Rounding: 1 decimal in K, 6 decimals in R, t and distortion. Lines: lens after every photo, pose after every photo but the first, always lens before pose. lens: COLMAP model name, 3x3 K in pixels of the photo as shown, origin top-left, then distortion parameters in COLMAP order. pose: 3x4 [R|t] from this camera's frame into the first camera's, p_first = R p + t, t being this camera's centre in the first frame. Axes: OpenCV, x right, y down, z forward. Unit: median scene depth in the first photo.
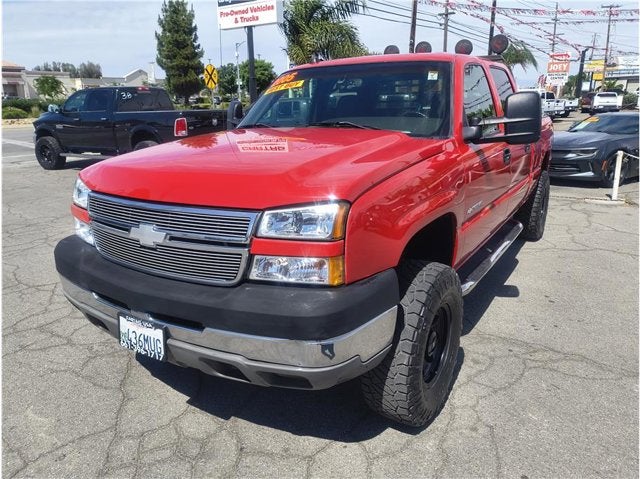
lens RADIAL K [[454.3, 0, 339.9], [0, 454.3, 246.9], [0, 0, 1]] dist [0.002008, 0.000822]
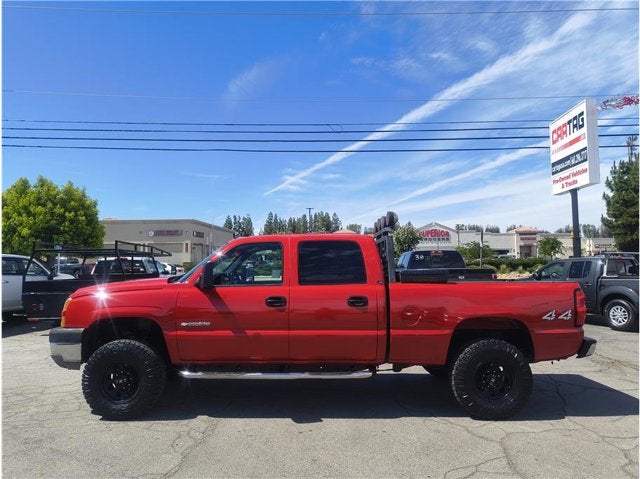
lens RADIAL K [[479.8, 0, 320.0], [0, 479.8, 239.5], [0, 0, 1]] dist [-0.002179, 0.001585]
pose [[0.528472, -0.034435, -0.848252, 0.147515], [-0.260828, 0.944264, -0.200832, -0.010438], [0.807890, 0.327382, 0.490035, 0.028158]]
